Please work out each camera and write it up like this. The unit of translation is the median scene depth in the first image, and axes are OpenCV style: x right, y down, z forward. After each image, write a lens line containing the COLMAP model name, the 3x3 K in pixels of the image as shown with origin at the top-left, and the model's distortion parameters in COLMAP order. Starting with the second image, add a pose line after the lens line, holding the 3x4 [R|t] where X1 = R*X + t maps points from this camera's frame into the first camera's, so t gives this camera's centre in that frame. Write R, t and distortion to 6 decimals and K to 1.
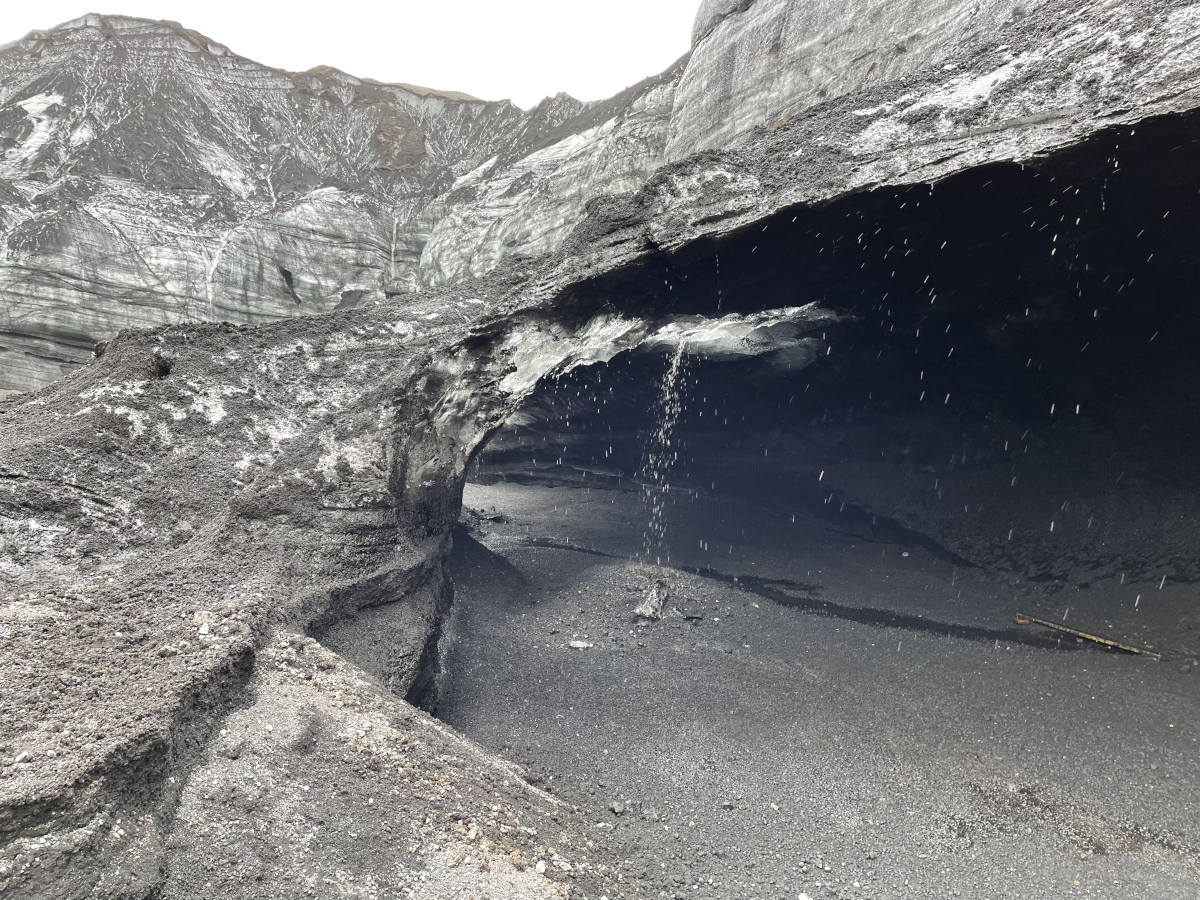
lens RADIAL K [[909.7, 0, 600.9], [0, 909.7, 450.8], [0, 0, 1]] dist [0.065018, -0.074594]
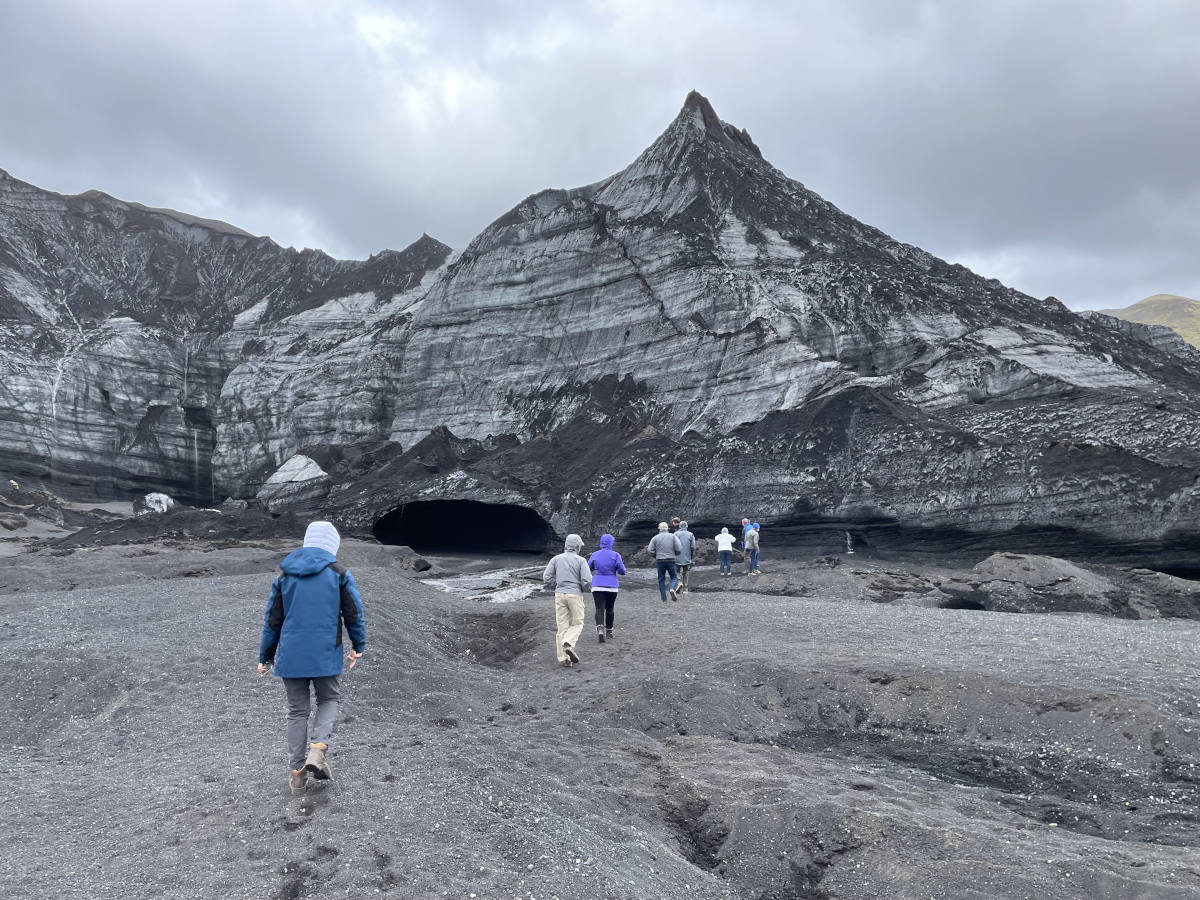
lens RADIAL K [[909.7, 0, 605.2], [0, 909.7, 451.6], [0, 0, 1]] dist [0.065018, -0.074594]
pose [[0.956425, 0.020690, 0.291245, -0.035348], [0.002971, 0.996745, -0.080564, 0.001442], [-0.291964, 0.077919, 0.953250, -0.453955]]
